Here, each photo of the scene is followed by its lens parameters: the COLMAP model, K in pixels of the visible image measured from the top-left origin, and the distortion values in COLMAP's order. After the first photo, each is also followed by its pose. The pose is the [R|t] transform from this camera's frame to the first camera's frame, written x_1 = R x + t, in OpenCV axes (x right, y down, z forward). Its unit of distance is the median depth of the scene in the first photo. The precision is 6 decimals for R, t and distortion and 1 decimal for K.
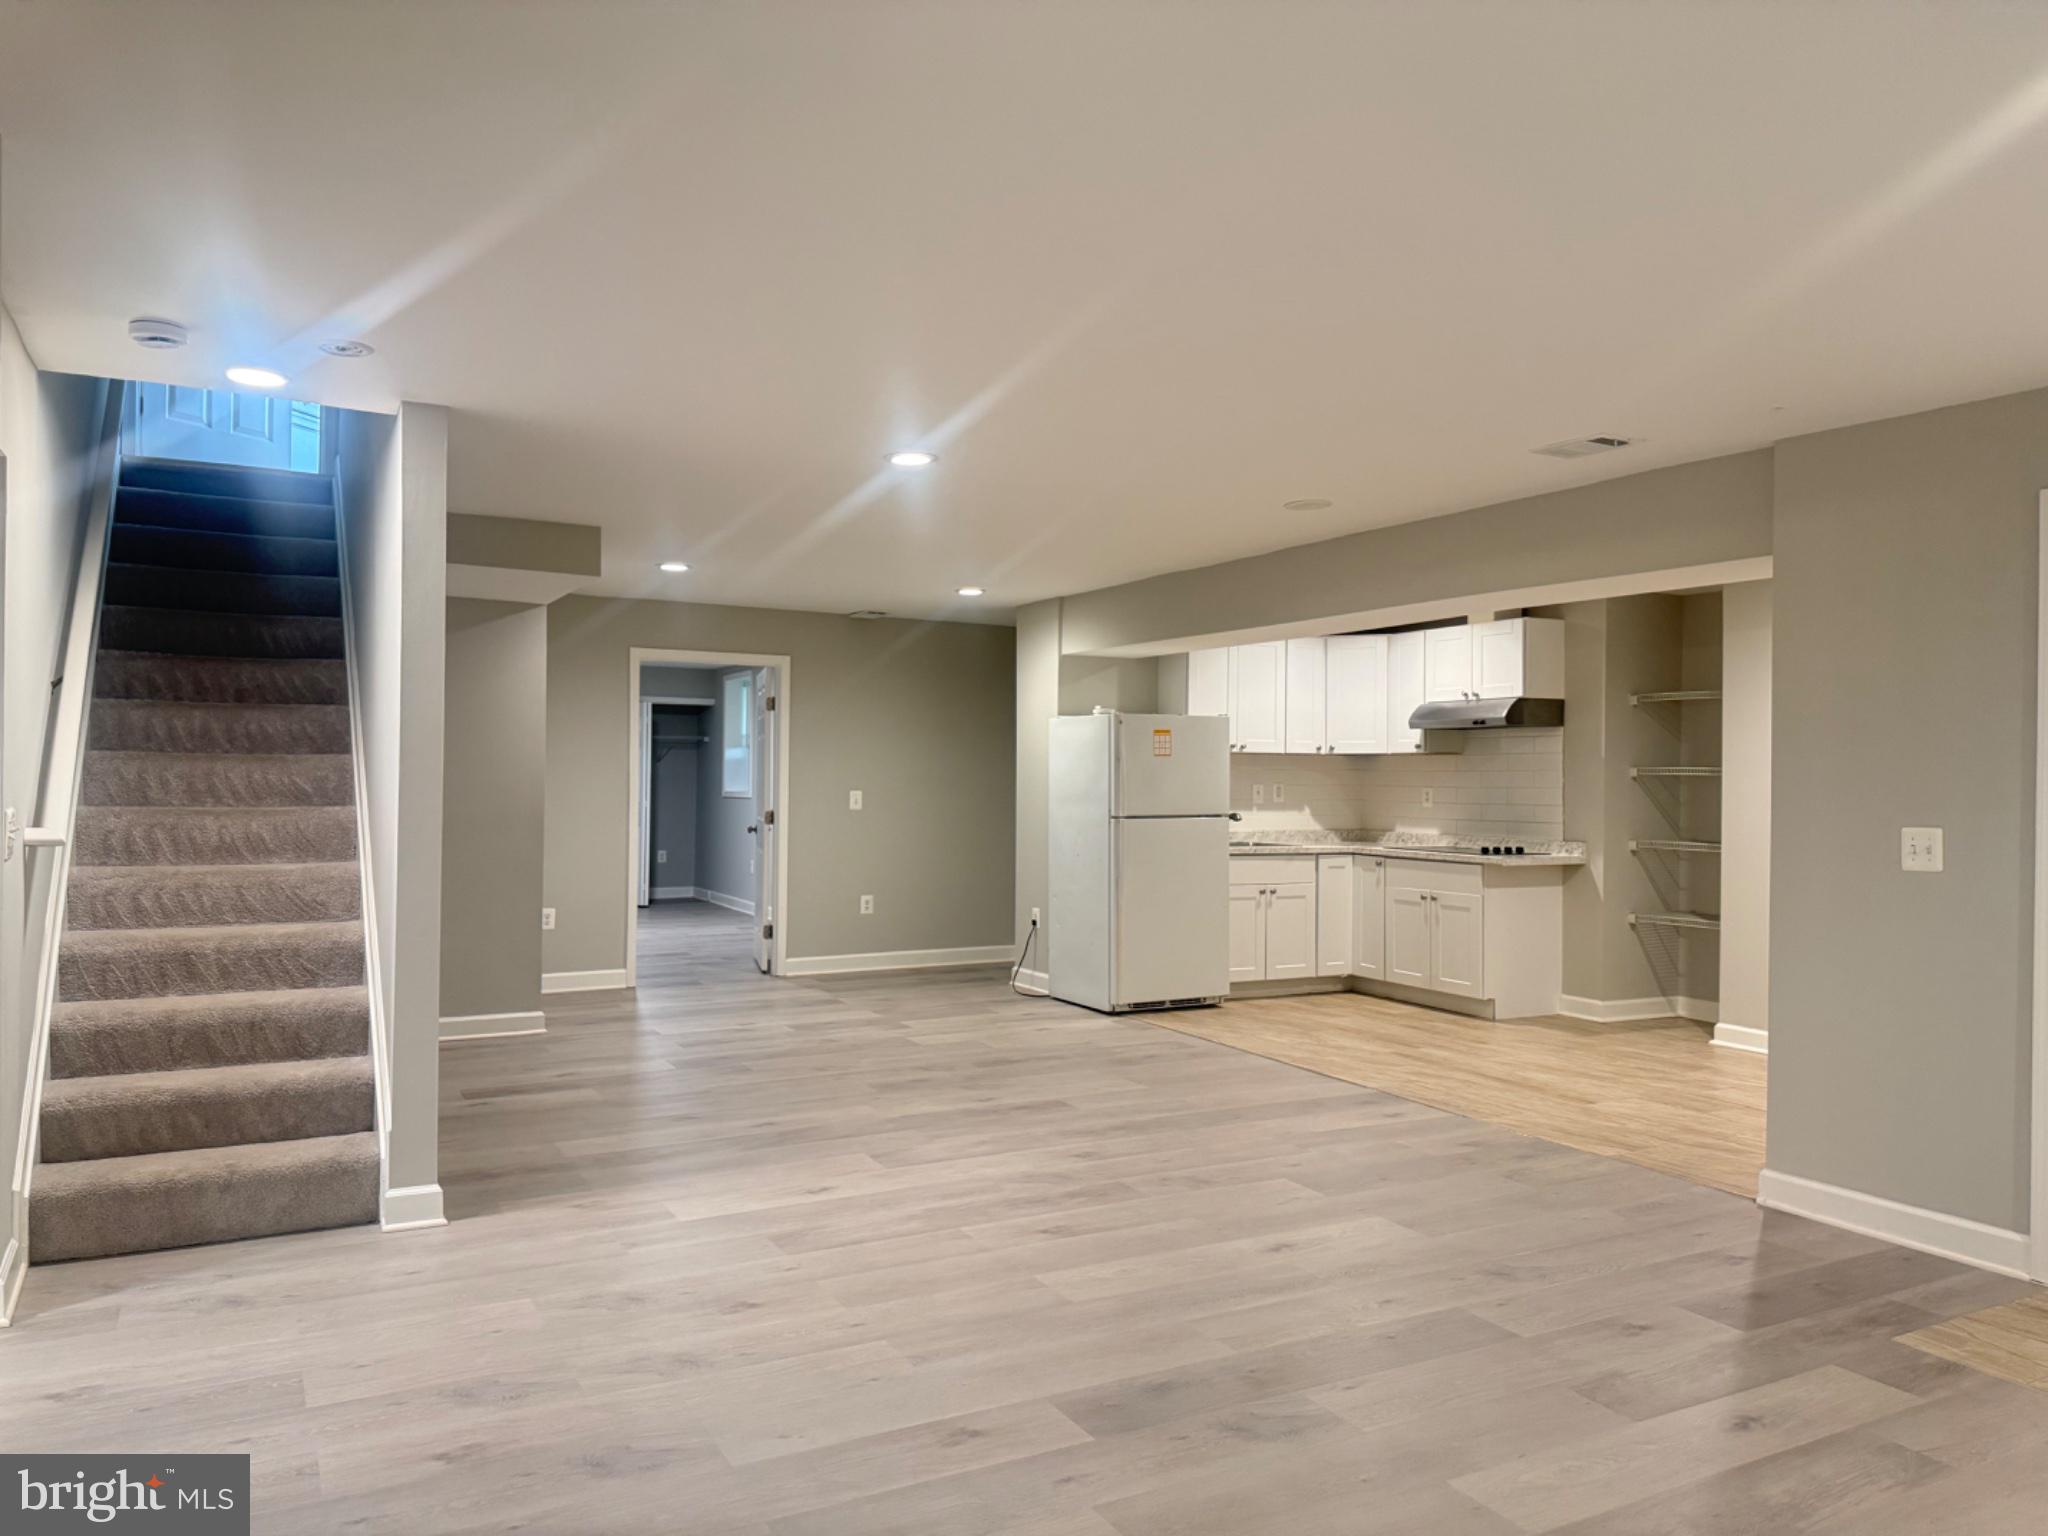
lens RADIAL K [[1436.9, 0, 1011.8], [0, 1436.9, 770.9], [0, 0, 1]] dist [0.112476, -0.151550]
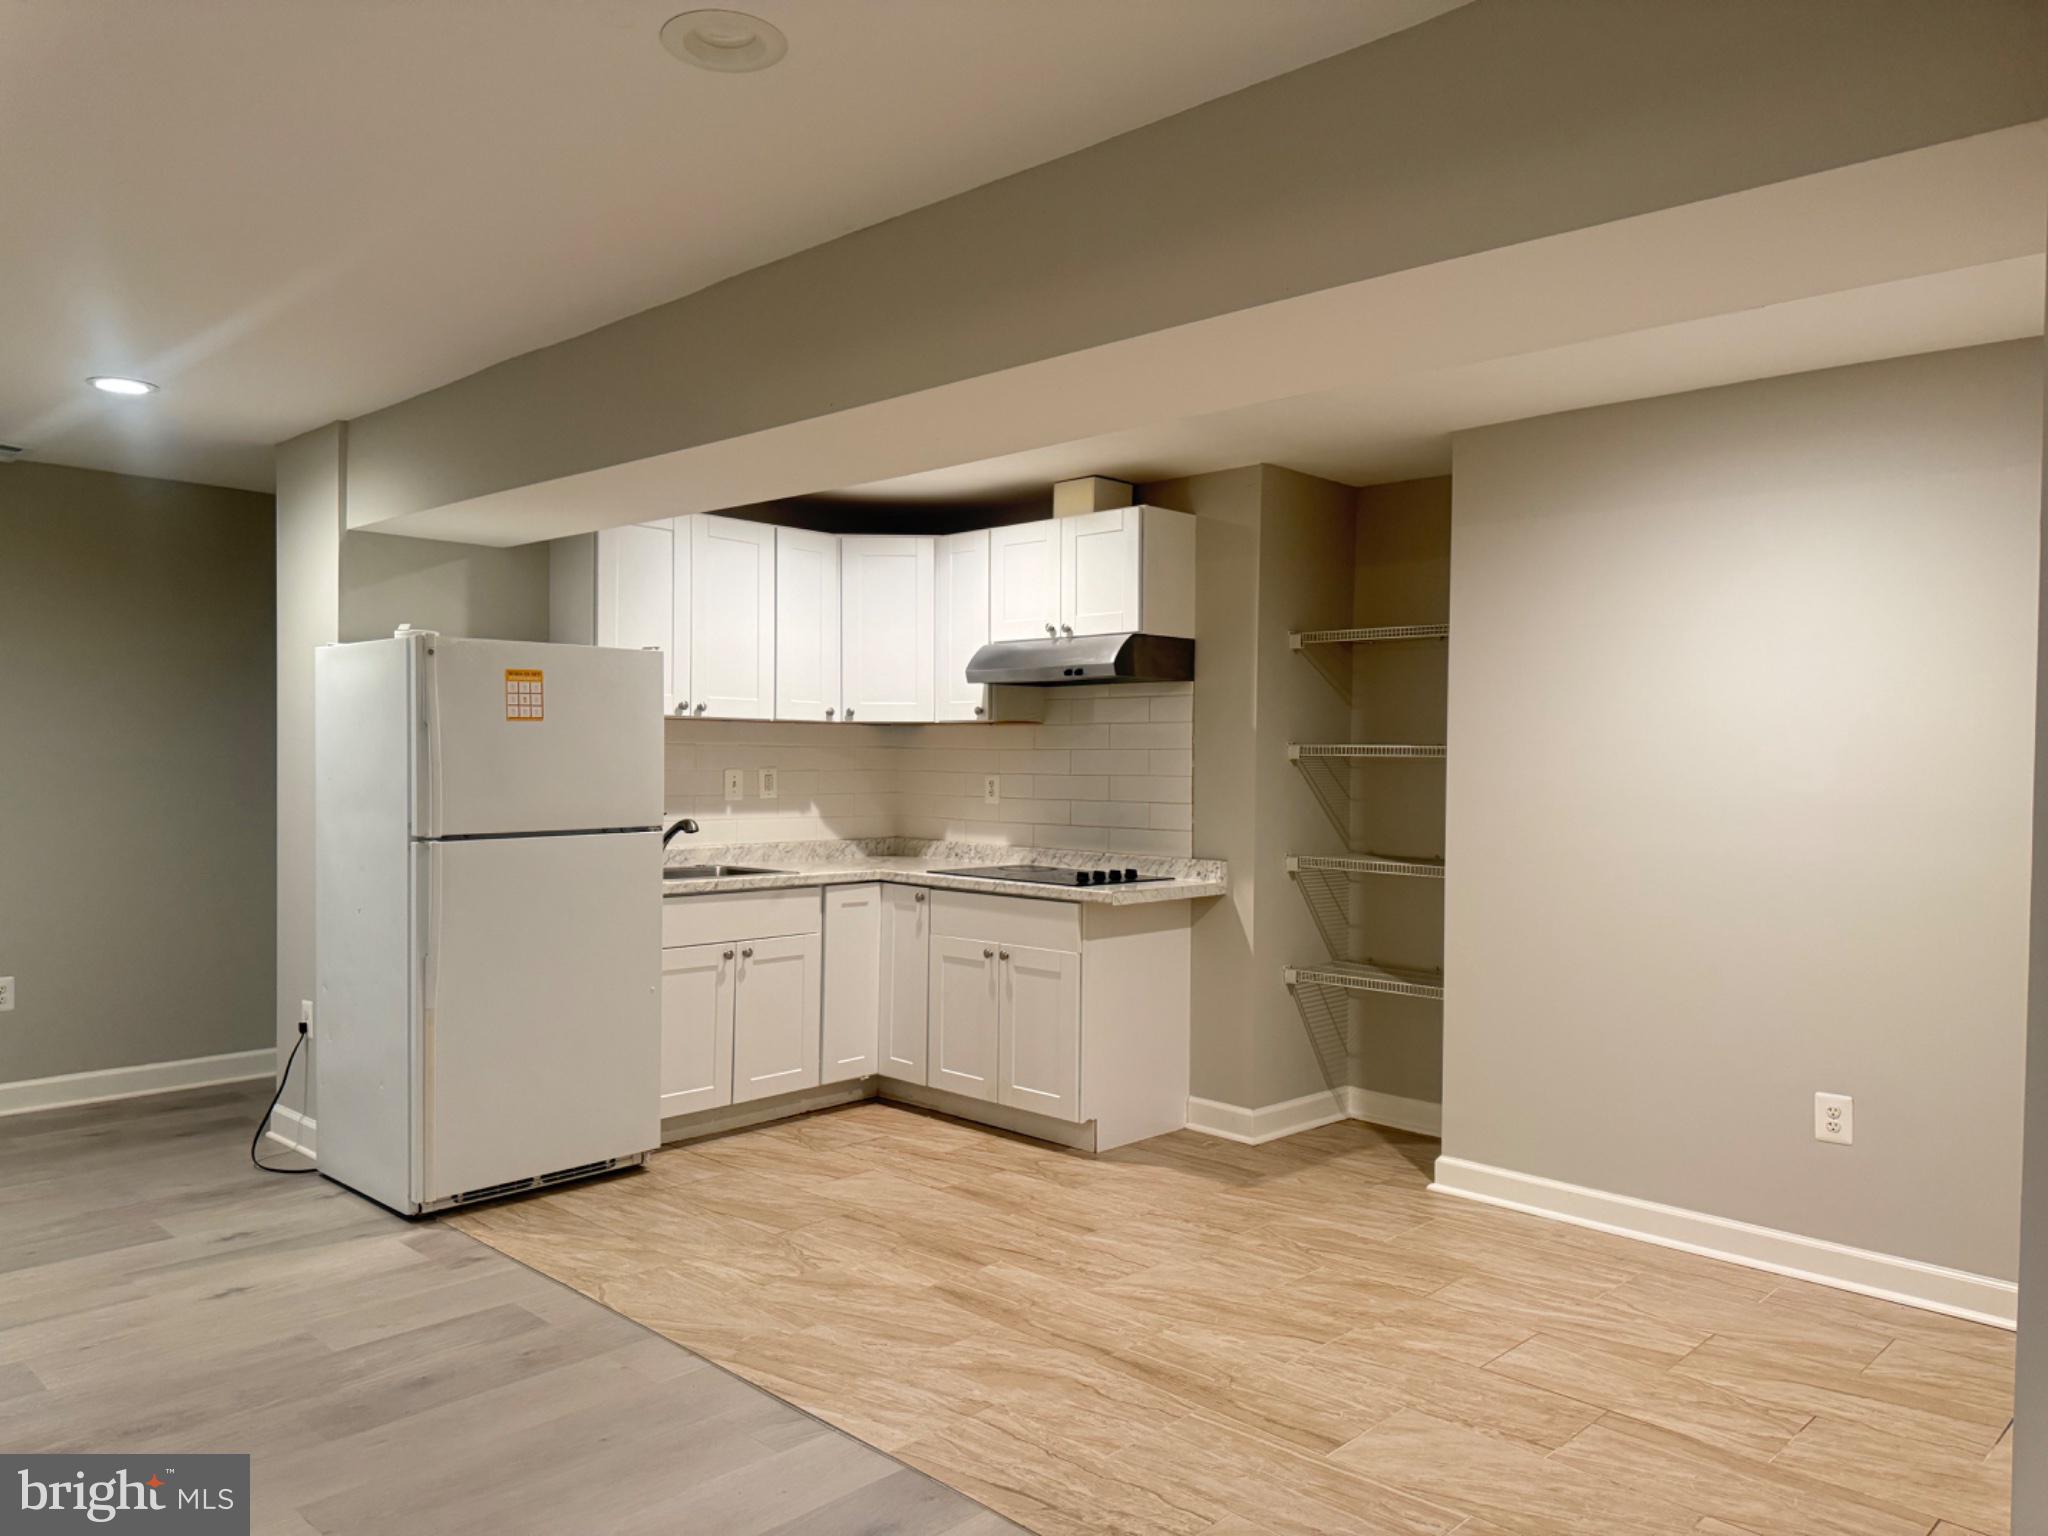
lens RADIAL K [[1436.7, 0, 1018.8], [0, 1436.7, 770.7], [0, 0, 1]] dist [0.135958, -0.189070]
pose [[0.952245, -0.002220, 0.305326, 0.107503], [-0.003095, 0.999852, 0.016920, -0.001396], [-0.305318, -0.017057, 0.952098, 0.406552]]
